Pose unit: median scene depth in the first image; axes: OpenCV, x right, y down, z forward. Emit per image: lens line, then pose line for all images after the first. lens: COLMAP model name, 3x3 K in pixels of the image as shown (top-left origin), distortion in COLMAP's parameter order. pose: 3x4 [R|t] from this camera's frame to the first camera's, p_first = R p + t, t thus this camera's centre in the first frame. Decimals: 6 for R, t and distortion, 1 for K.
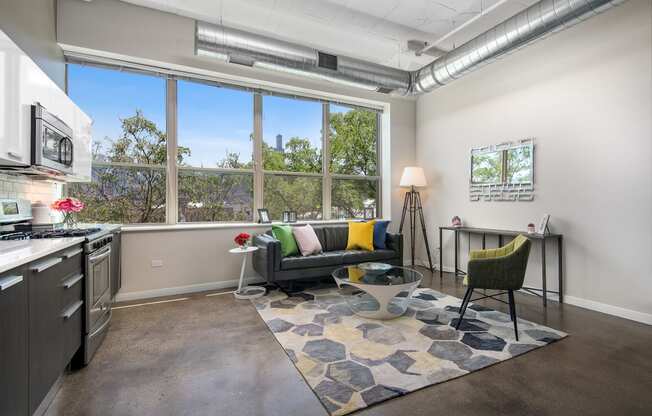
lens RADIAL K [[299.2, 0, 321.4], [0, 299.2, 201.8], [0, 0, 1]] dist [0.016509, -0.001634]
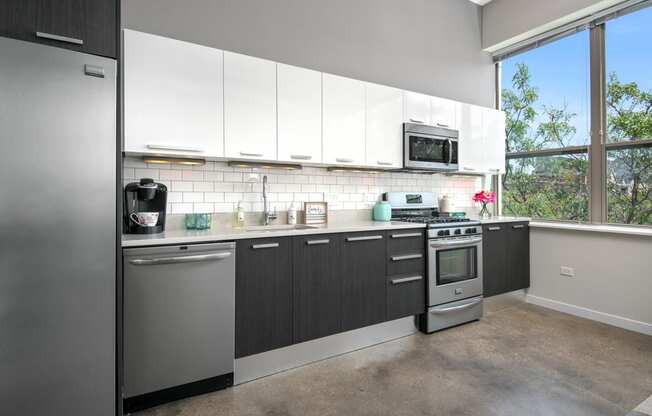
lens RADIAL K [[337.9, 0, 314.0], [0, 337.9, 195.5], [0, 0, 1]] dist [0.002777, -0.000097]
pose [[0.085569, 0.005495, -0.996317, 0.341392], [0.004437, 0.999973, 0.005896, -0.003346], [0.996322, -0.004925, 0.085542, 0.312736]]
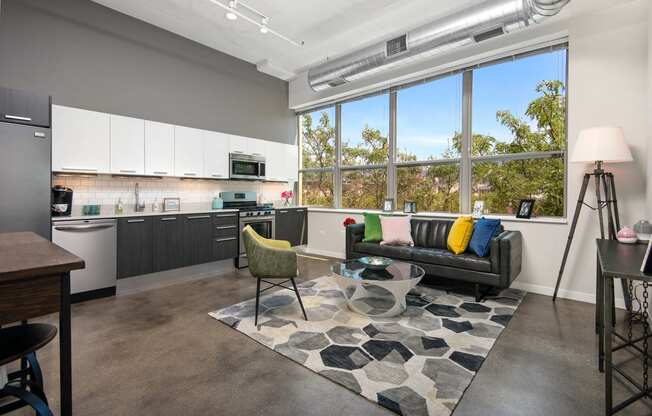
lens RADIAL K [[299.2, 0, 312.9], [0, 299.2, 196.1], [0, 0, 1]] dist [0.016509, -0.001634]
pose [[0.382074, 0.009631, -0.924081, 0.999374], [0.008779, 0.999863, 0.014051, -0.003510], [0.924090, -0.013481, 0.381937, 0.467513]]
